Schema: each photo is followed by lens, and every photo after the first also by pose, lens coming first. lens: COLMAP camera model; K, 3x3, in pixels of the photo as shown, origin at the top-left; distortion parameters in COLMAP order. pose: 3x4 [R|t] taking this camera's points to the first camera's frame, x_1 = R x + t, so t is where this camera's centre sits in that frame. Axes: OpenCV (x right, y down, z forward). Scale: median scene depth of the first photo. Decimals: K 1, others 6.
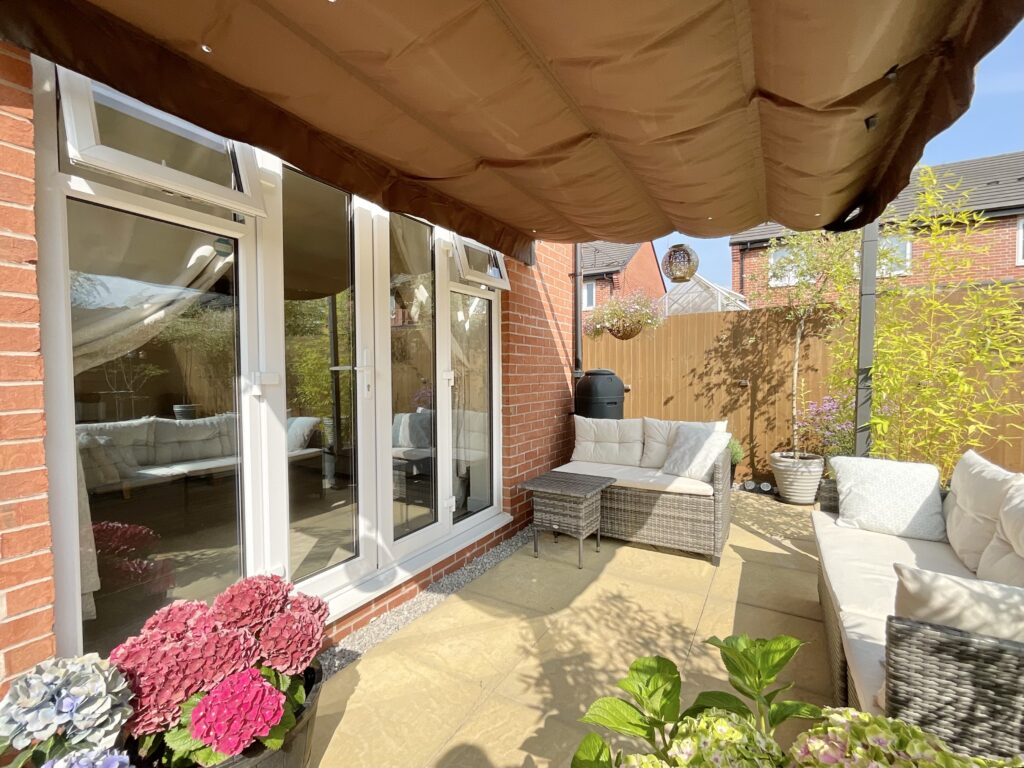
lens RADIAL K [[461.9, 0, 512.0], [0, 461.9, 384.0], [0, 0, 1]] dist [-0.000333, -0.000061]
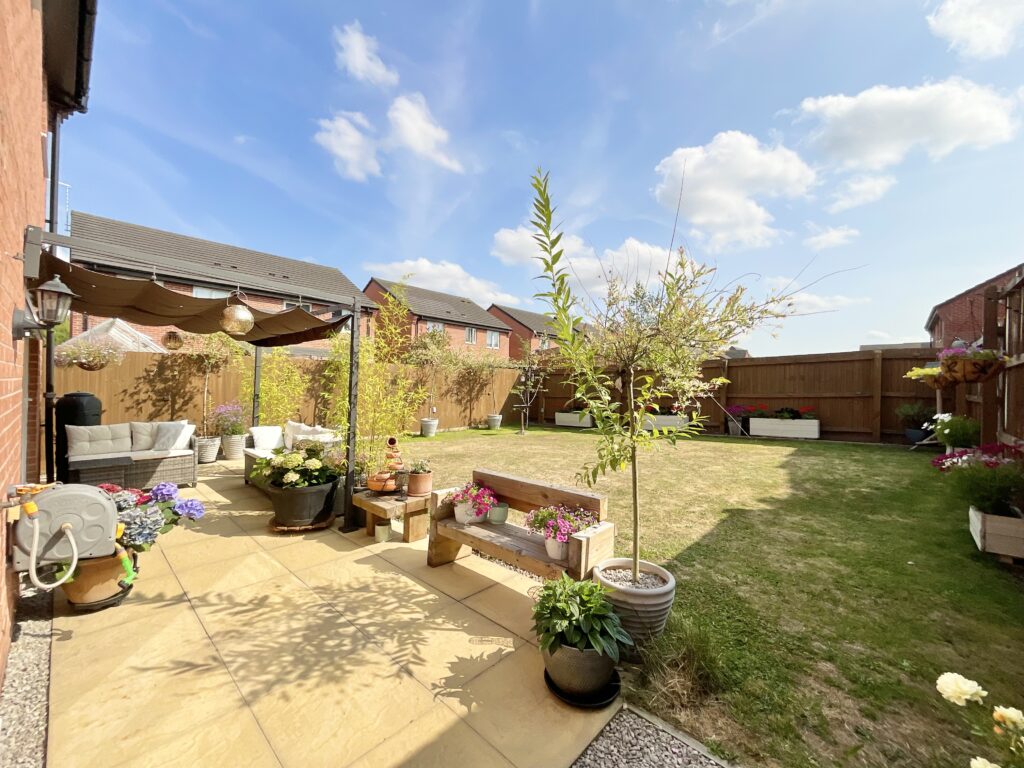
lens RADIAL K [[418.2, 0, 512.0], [0, 418.2, 384.0], [0, 0, 1]] dist [-0.000002, 0.000000]
pose [[0.223318, 0.010284, 0.974691, -0.662814], [0.009184, 0.999878, -0.012654, -0.024969], [-0.974702, 0.011777, 0.223196, -0.509821]]
